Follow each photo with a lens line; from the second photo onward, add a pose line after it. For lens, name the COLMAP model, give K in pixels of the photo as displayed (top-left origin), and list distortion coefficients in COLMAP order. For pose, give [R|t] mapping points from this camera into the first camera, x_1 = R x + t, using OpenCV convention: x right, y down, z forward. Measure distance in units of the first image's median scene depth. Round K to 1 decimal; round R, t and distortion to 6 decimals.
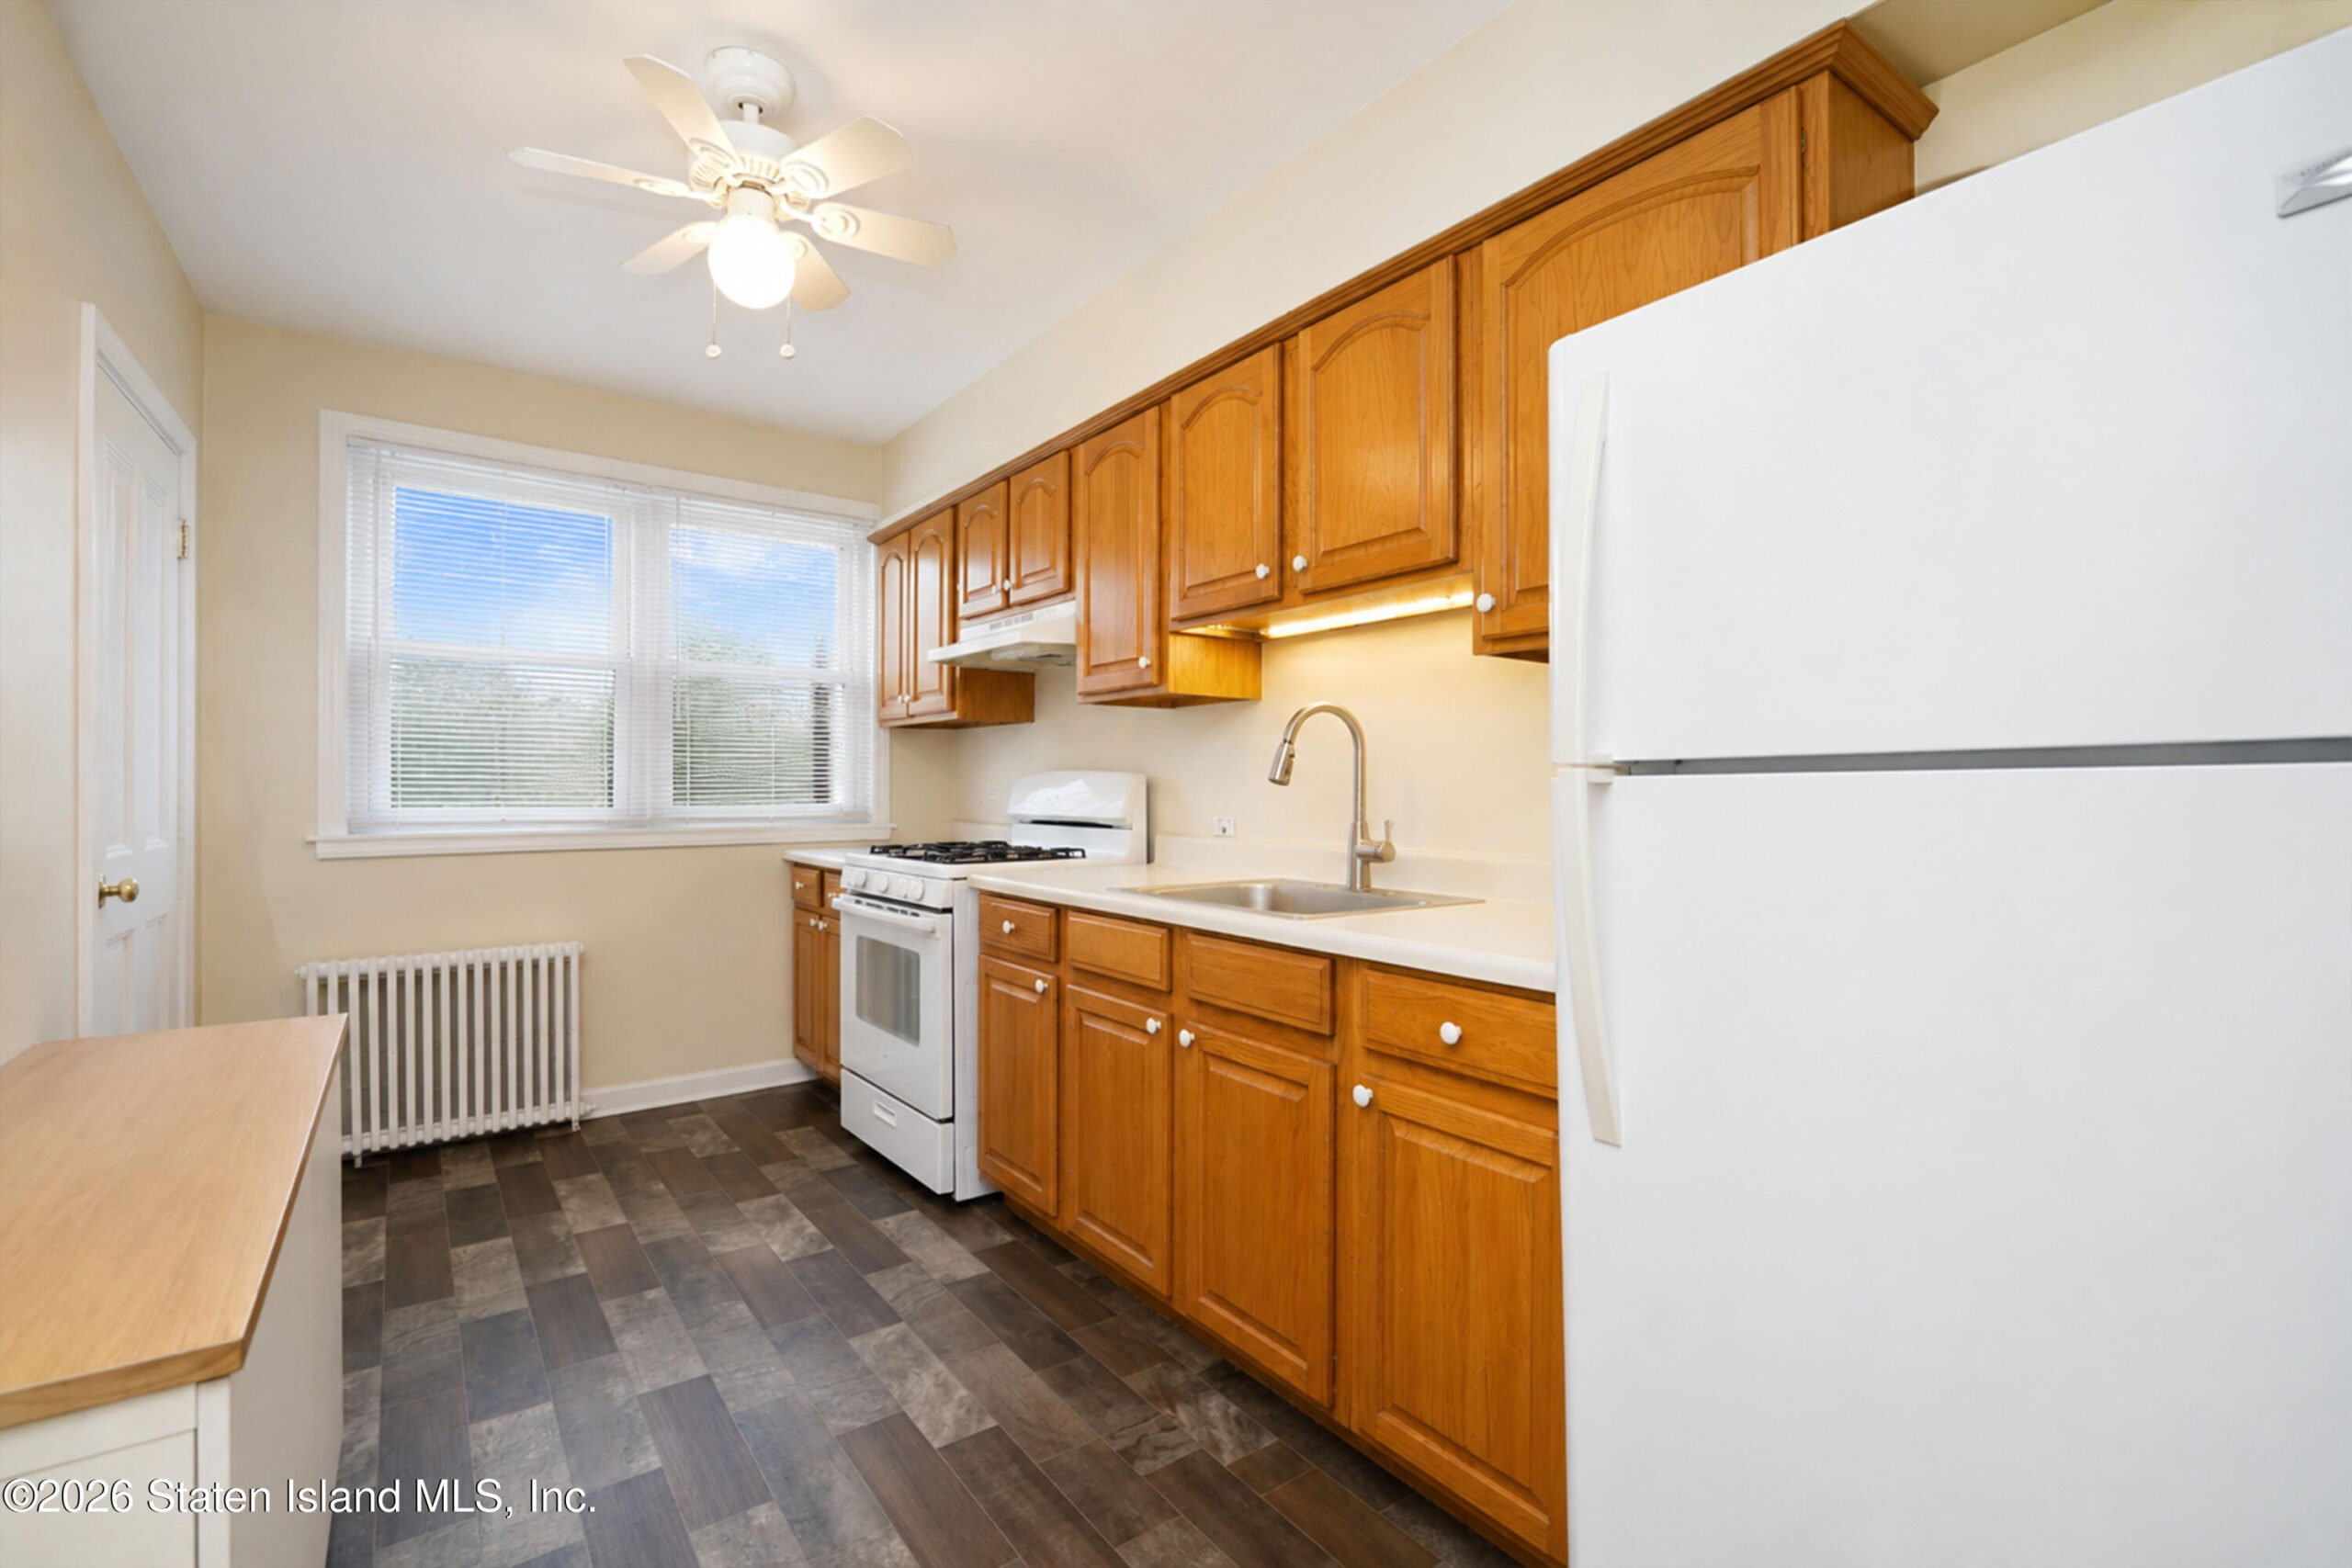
lens RADIAL K [[1120.7, 0, 1174.3], [0, 1120.7, 792.5], [0, 0, 1]] dist [-0.014279, 0.018615]
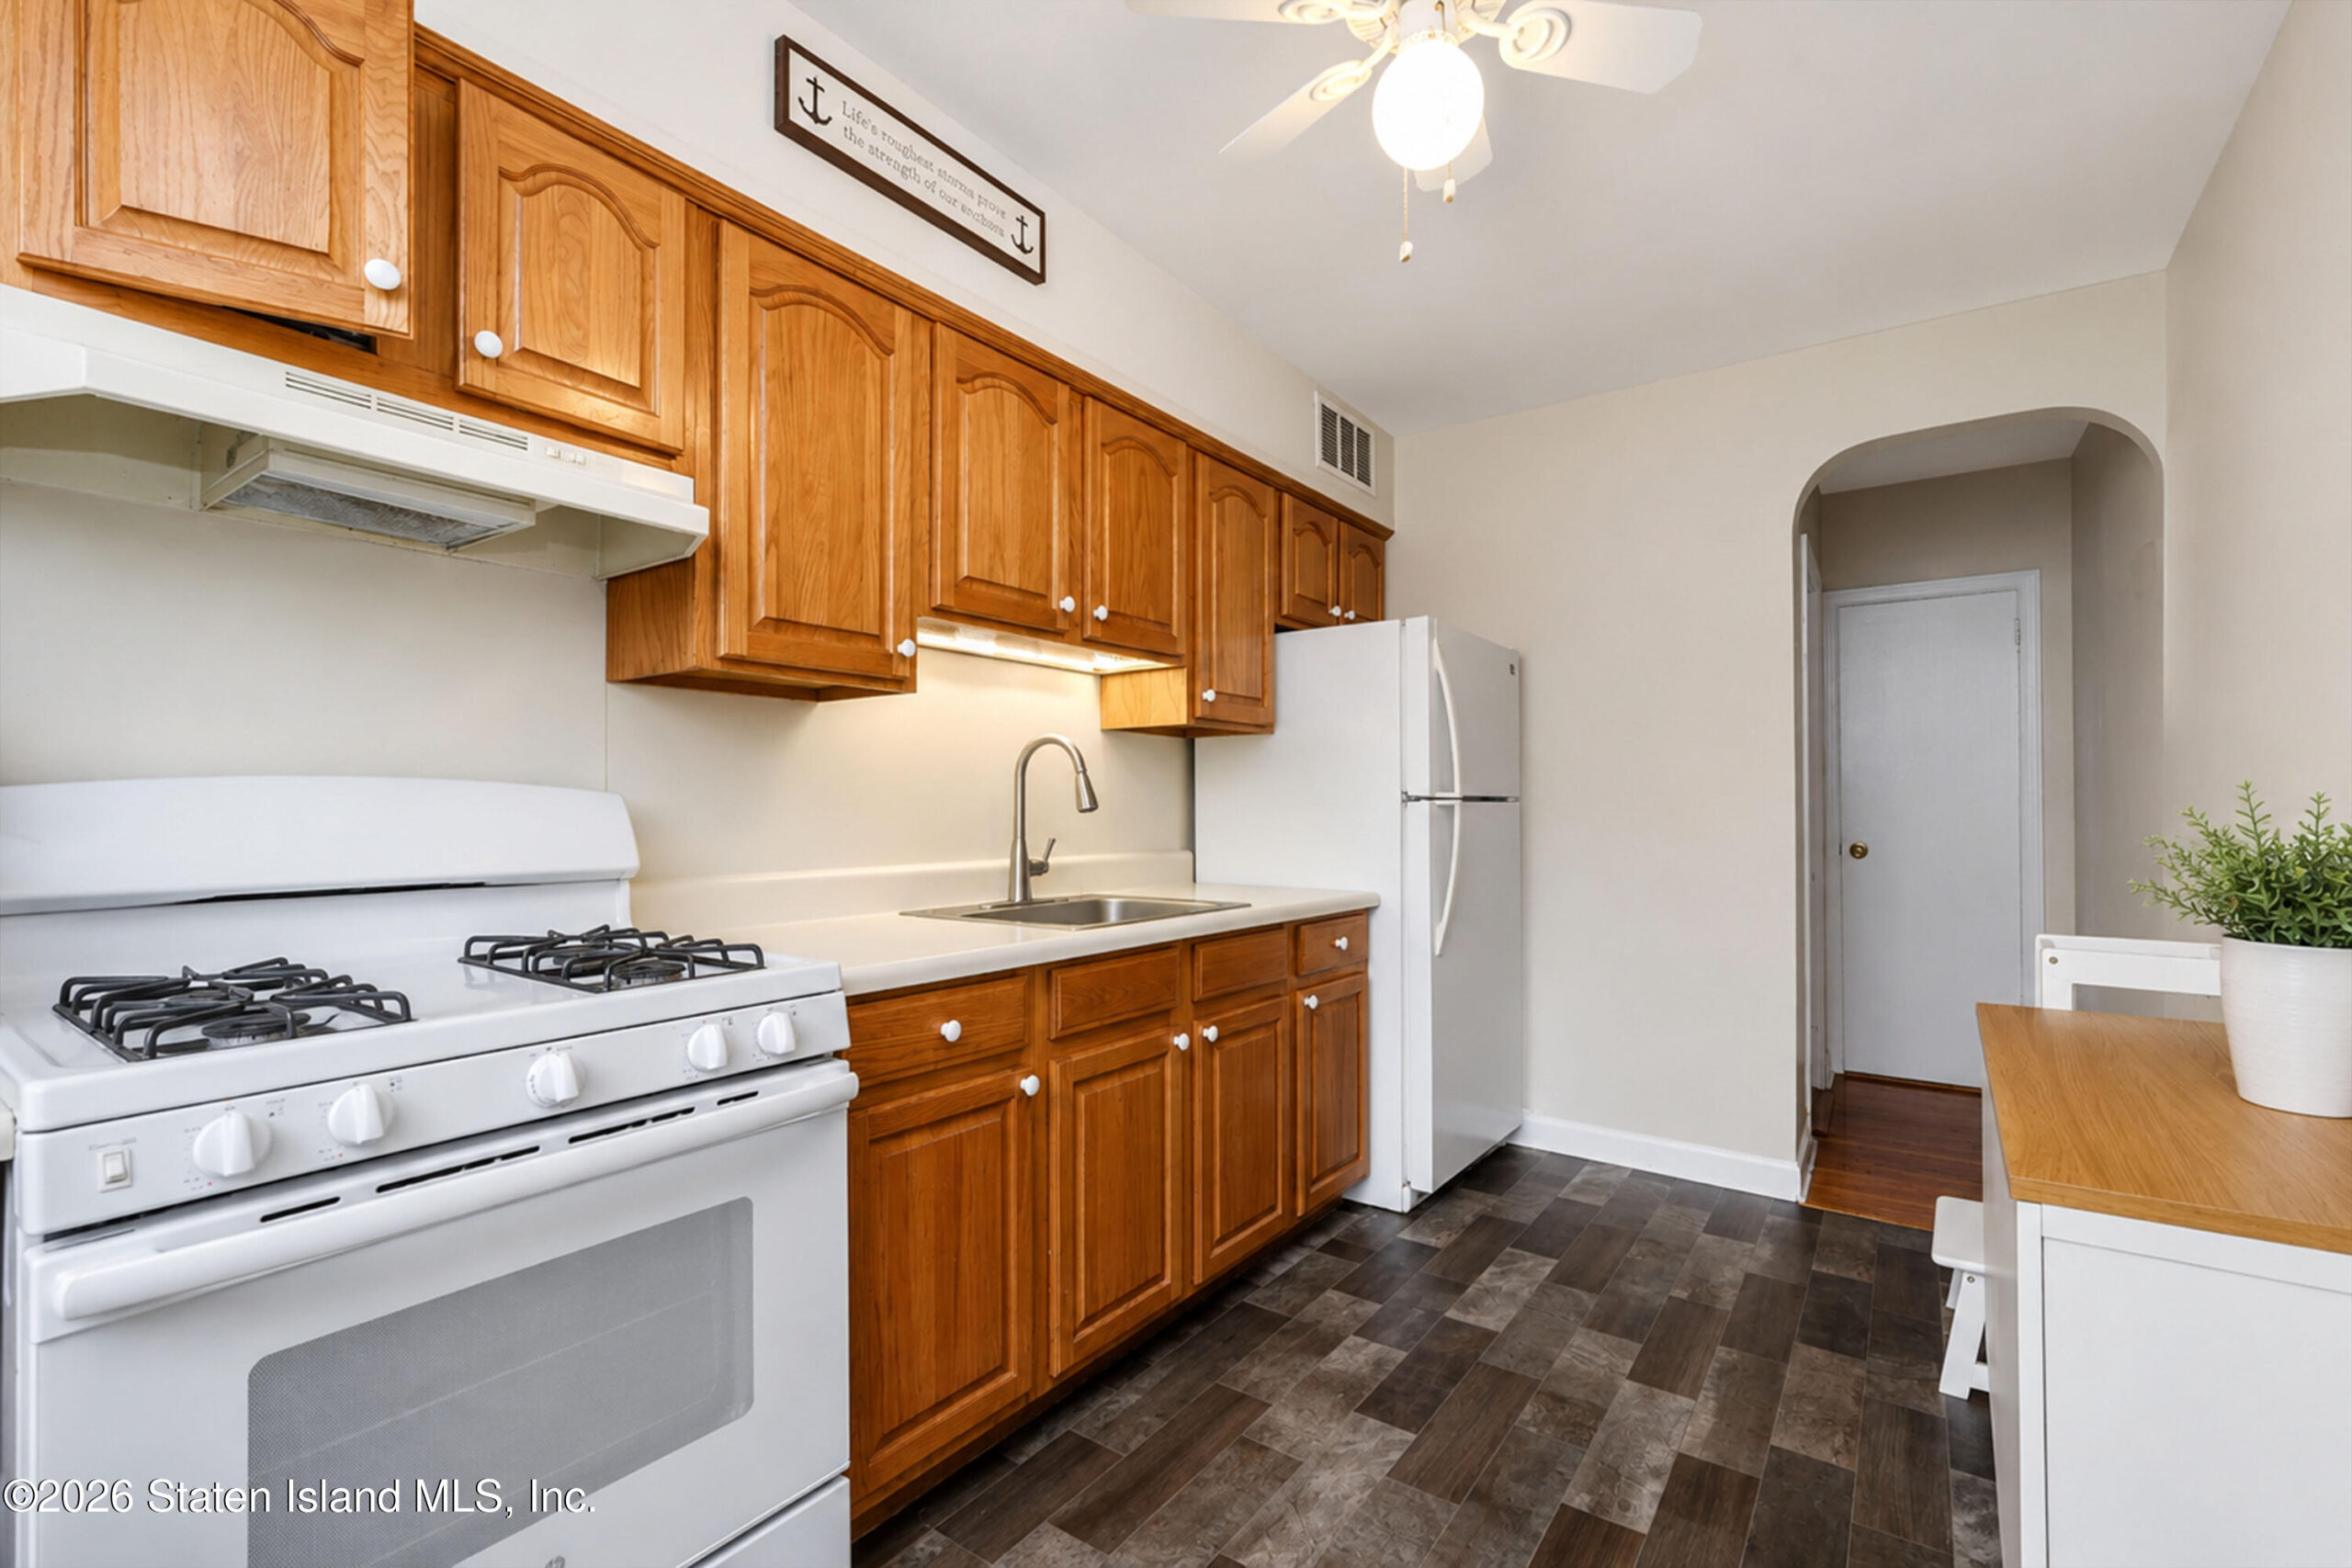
lens RADIAL K [[1021.3, 0, 1170.5], [0, 1021.3, 802.4], [0, 0, 1]] dist [0.001084, 0.000416]
pose [[-0.327225, 0.005131, 0.944932, -0.875964], [0.001824, 0.999987, -0.004798, -0.006473], [-0.944945, 0.000153, -0.327230, 1.270923]]
